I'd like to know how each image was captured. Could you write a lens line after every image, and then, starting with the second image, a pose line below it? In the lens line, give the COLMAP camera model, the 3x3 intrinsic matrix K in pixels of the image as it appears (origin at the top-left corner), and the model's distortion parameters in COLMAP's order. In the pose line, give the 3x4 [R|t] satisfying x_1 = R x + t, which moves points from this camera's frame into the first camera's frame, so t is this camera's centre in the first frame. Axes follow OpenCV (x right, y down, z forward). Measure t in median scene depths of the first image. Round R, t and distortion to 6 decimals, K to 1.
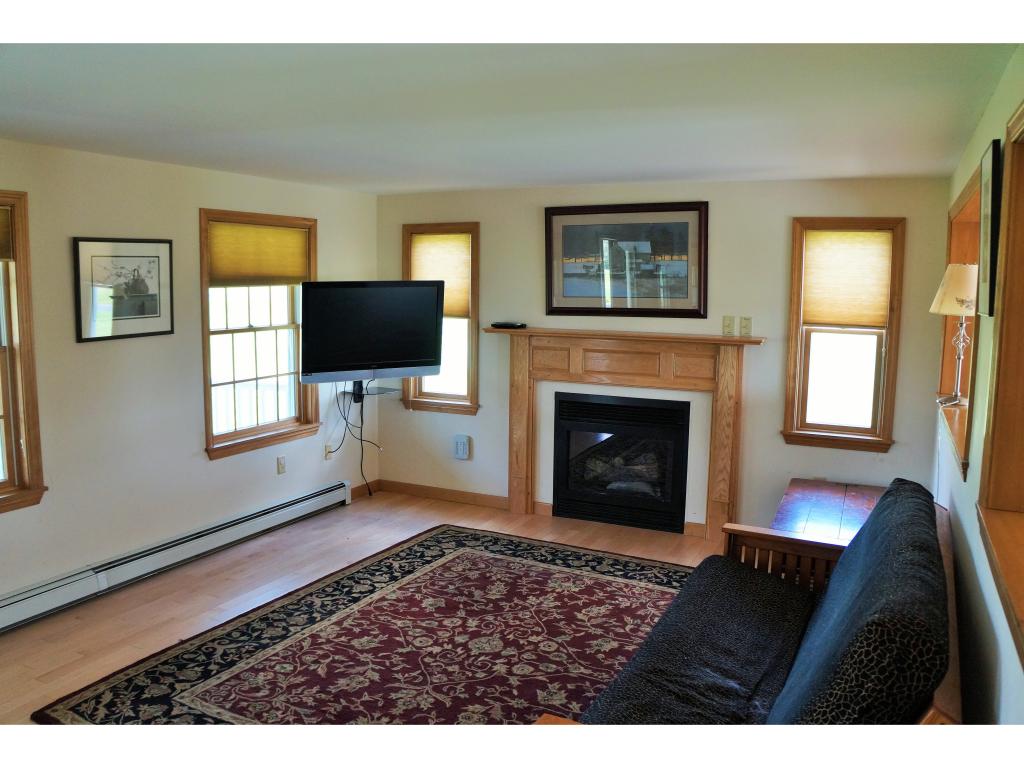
lens RADIAL K [[821.7, 0, 511.6], [0, 821.7, 386.5], [0, 0, 1]] dist [-0.170509, 0.113332]
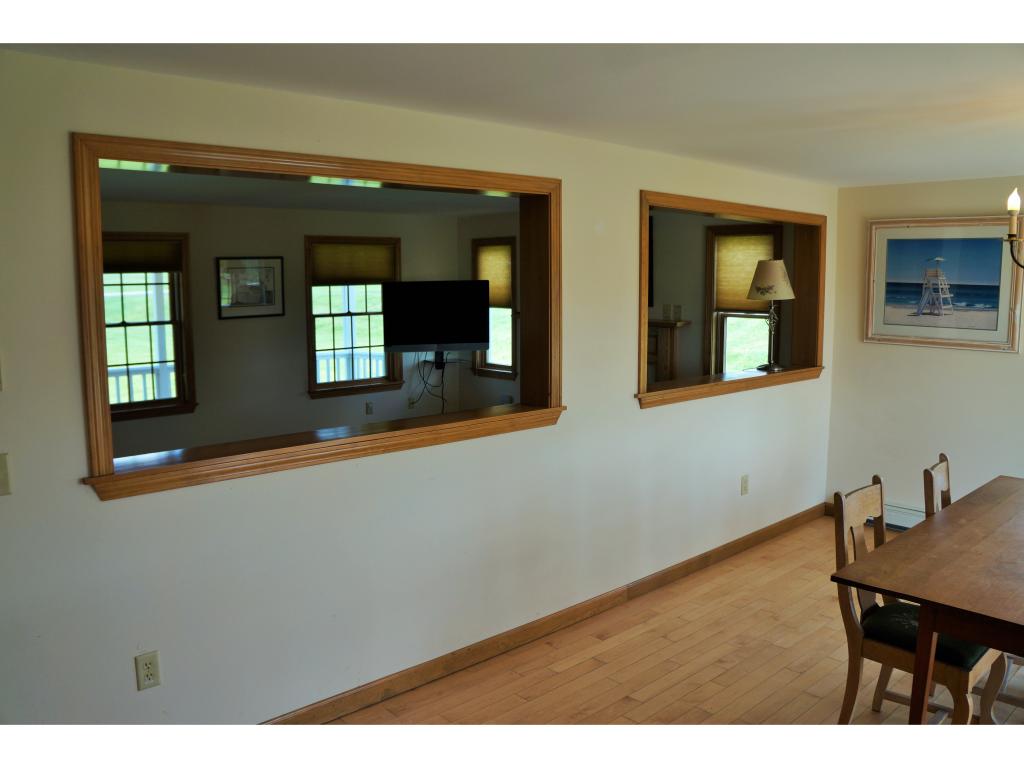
lens RADIAL K [[821.7, 0, 510.1], [0, 821.7, 378.2], [0, 0, 1]] dist [-0.170509, 0.113332]
pose [[0.930468, 0.029901, -0.365151, 0.505062], [-0.033419, 0.999436, -0.003317, 0.041670], [0.364846, 0.015289, 0.930942, -0.285259]]
